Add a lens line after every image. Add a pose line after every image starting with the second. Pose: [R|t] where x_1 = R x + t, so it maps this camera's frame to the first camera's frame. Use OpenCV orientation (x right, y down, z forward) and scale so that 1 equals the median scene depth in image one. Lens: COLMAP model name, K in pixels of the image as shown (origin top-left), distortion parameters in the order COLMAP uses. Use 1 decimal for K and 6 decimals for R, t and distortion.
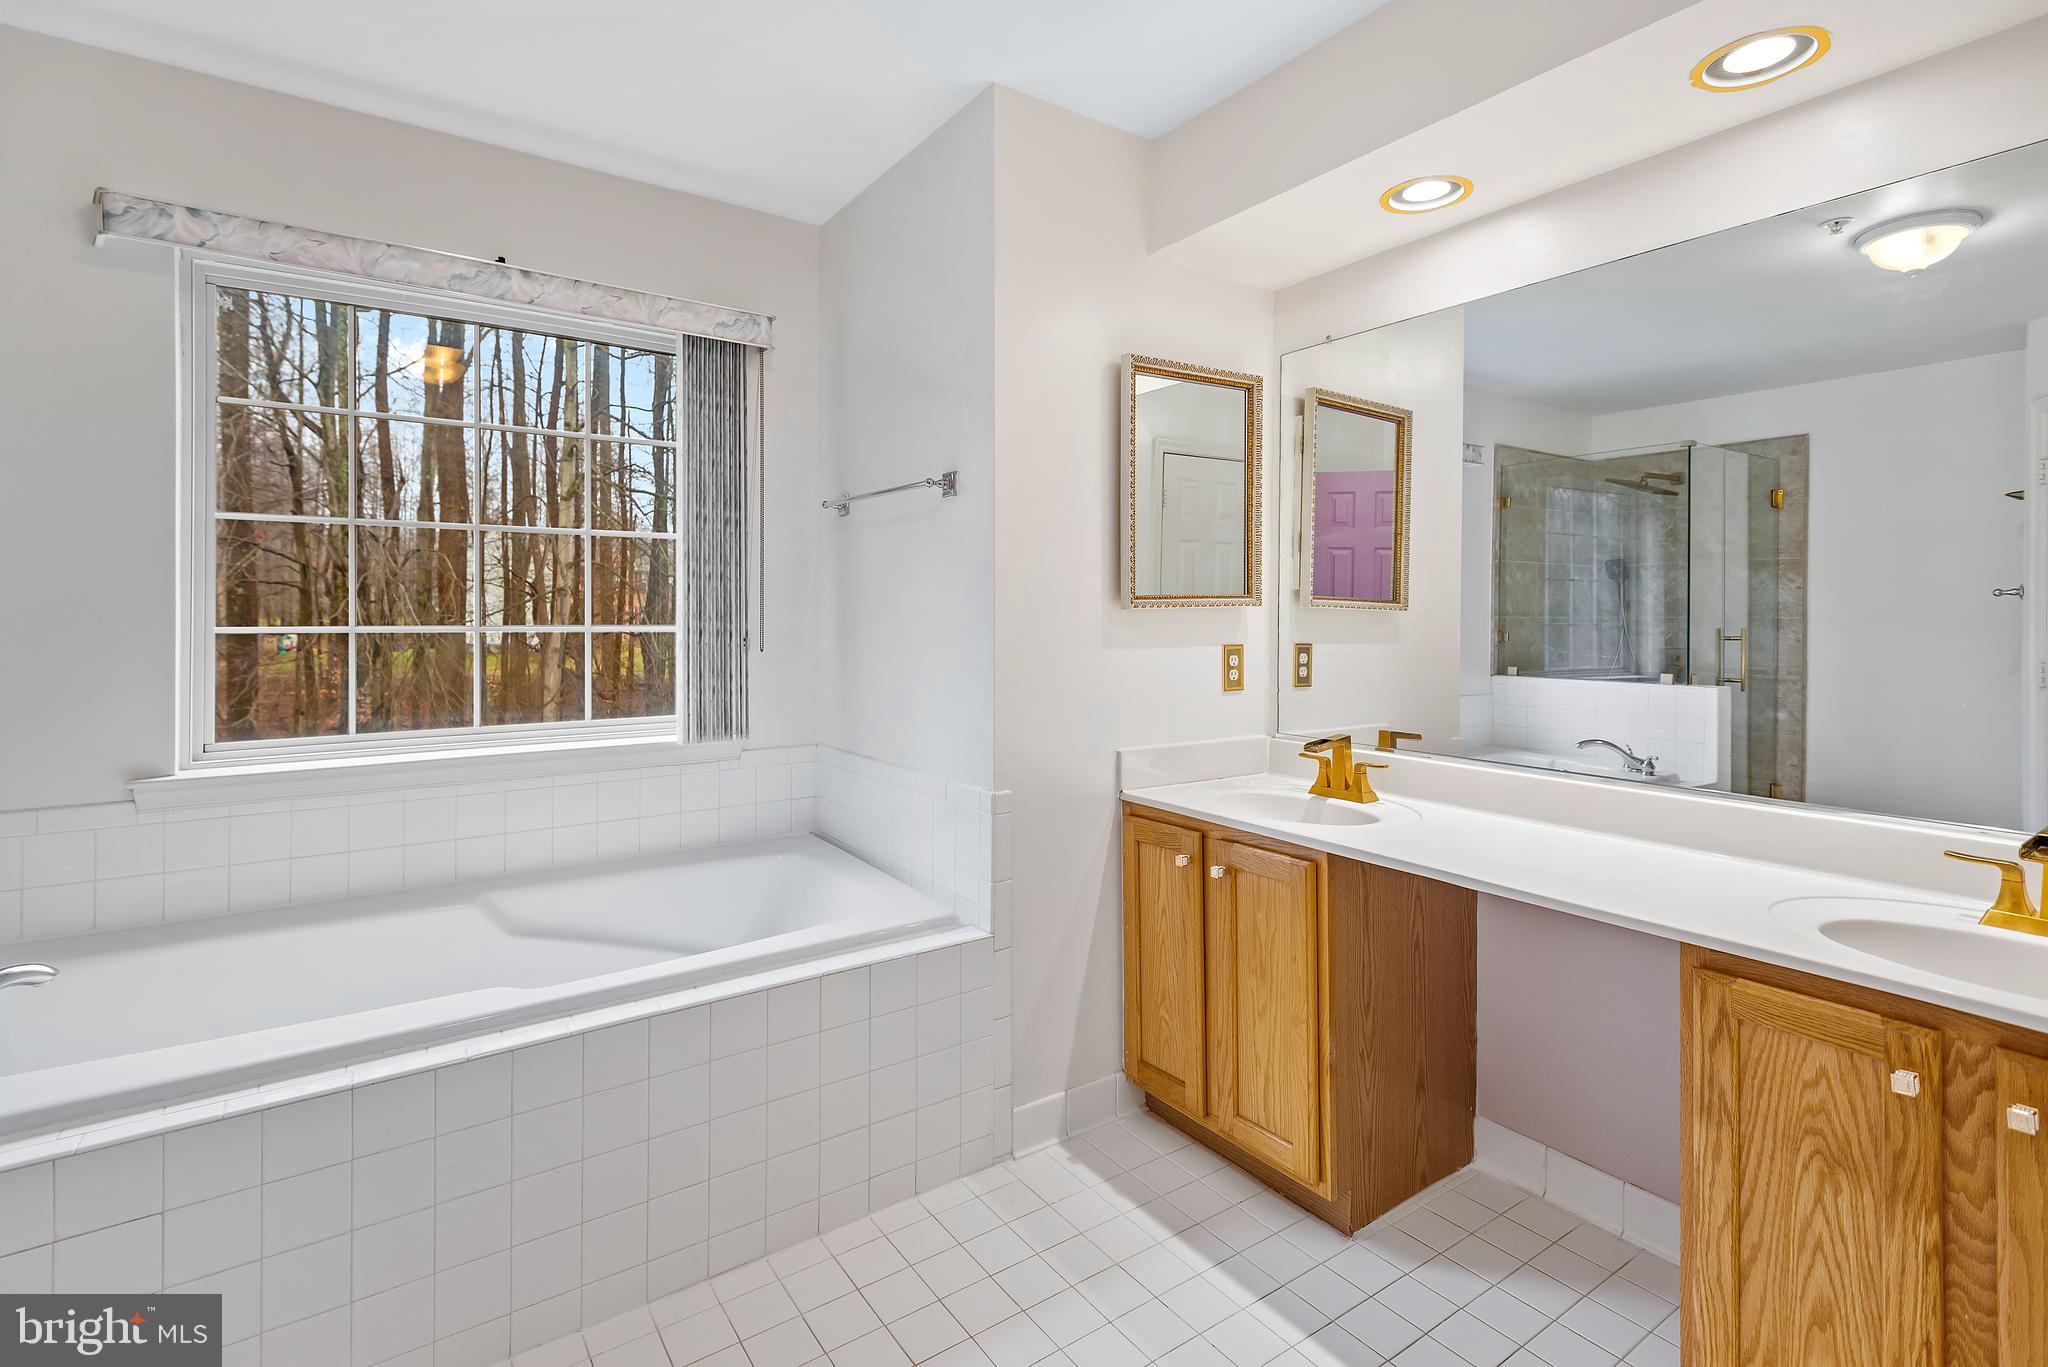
lens RADIAL K [[960.0, 0, 1011.4], [0, 960.0, 639.3], [0, 0, 1]] dist [0.004280, -0.000659]
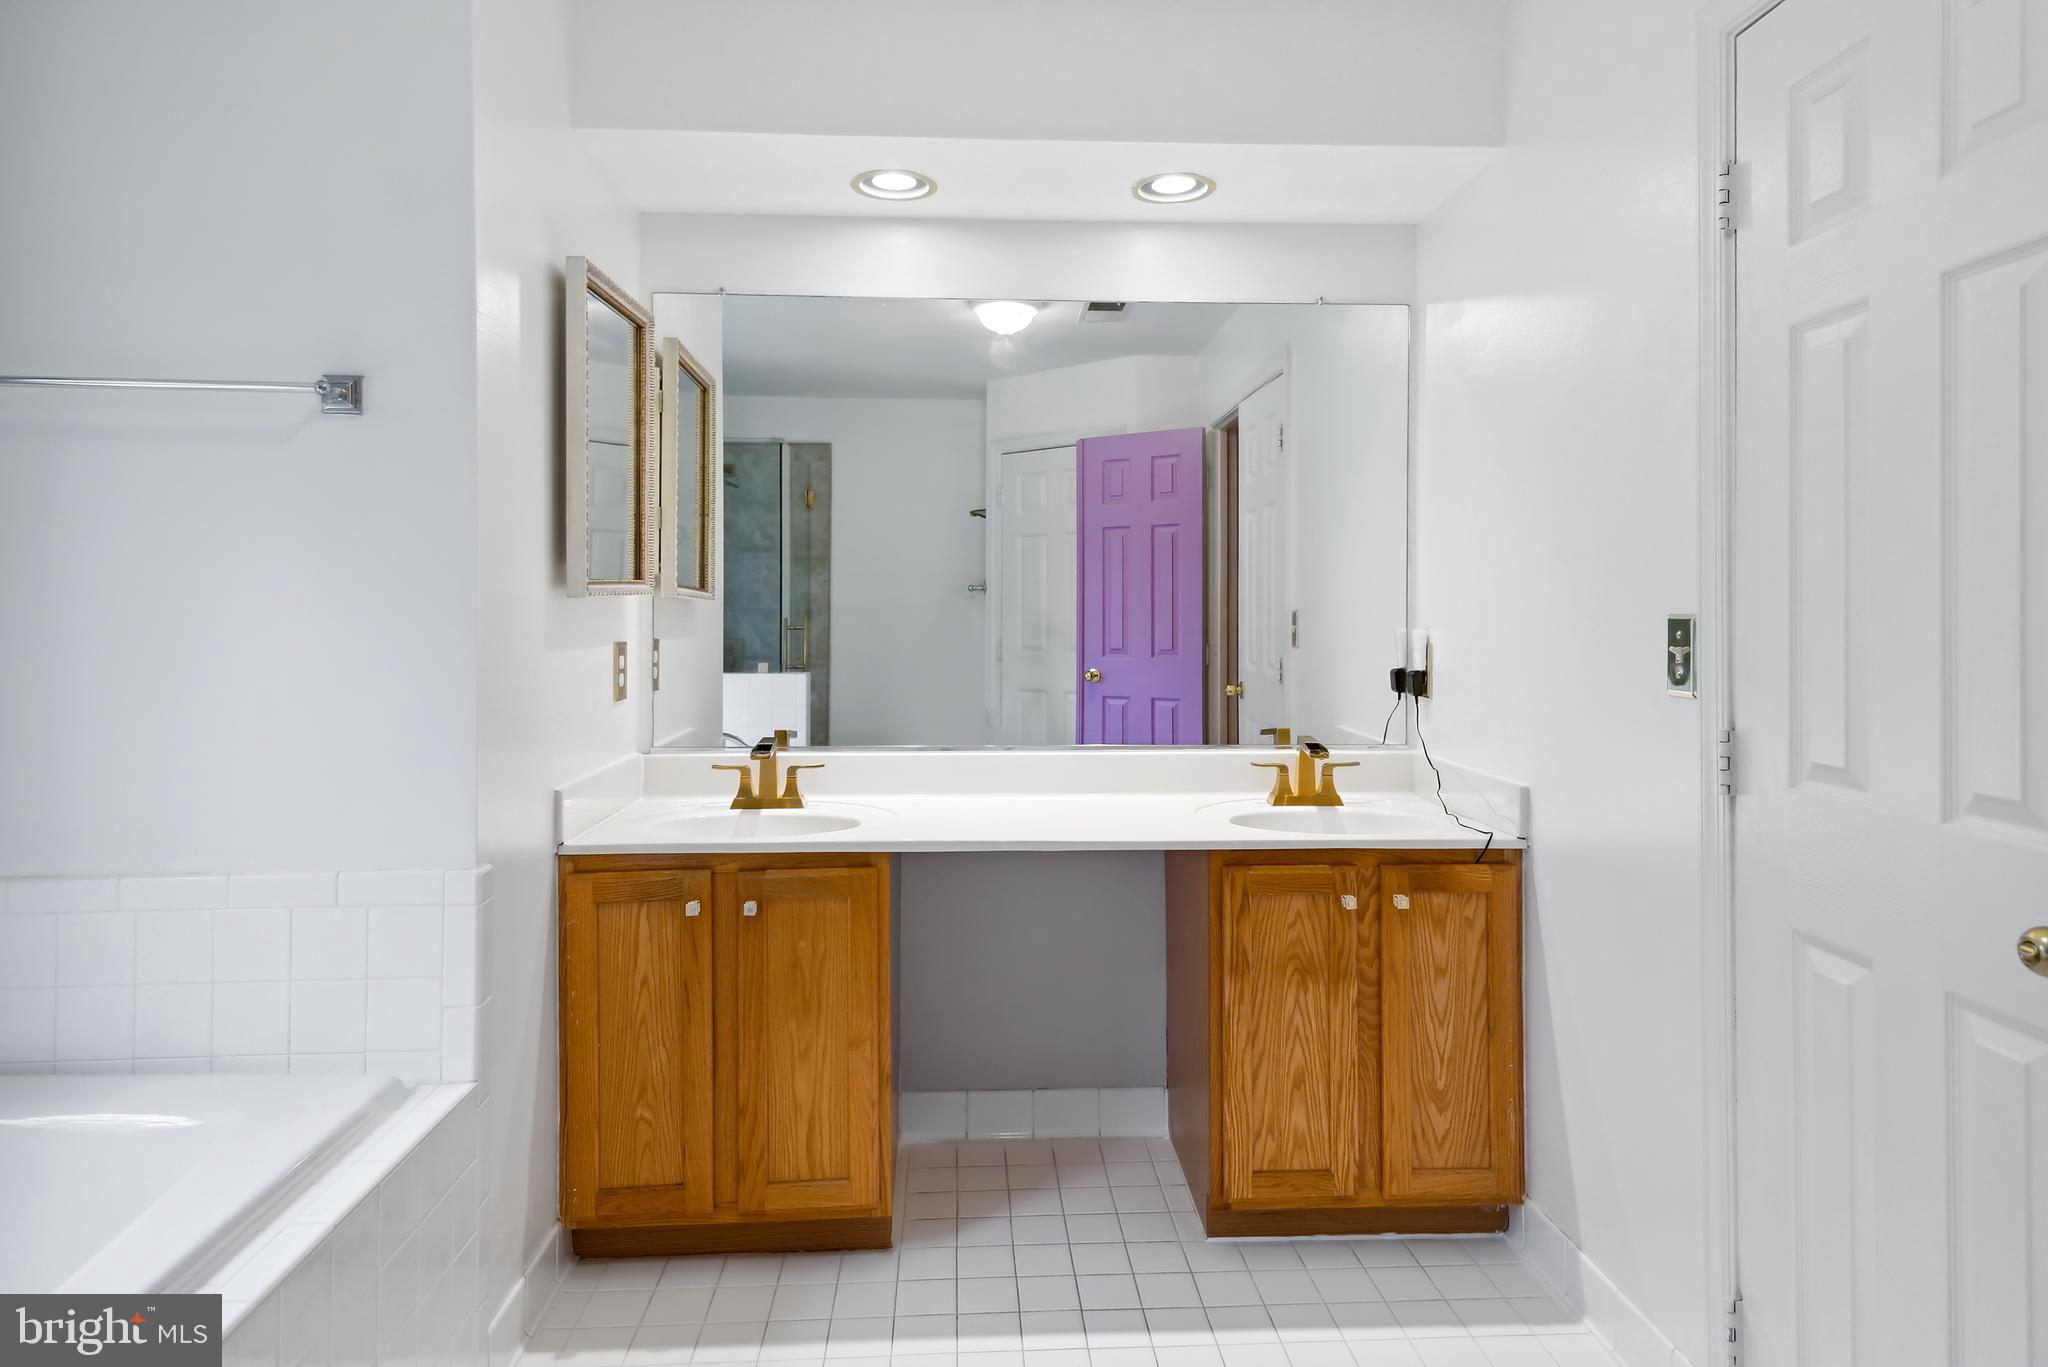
lens RADIAL K [[1169.8, 0, 1020.9], [0, 1169.8, 651.8], [0, 0, 1]] dist [0.031014, 0.000072]
pose [[0.517597, -0.034888, 0.854913, -0.512634], [0.022670, 0.999377, 0.027058, -0.006761], [-0.855324, 0.005376, 0.518065, 0.242829]]
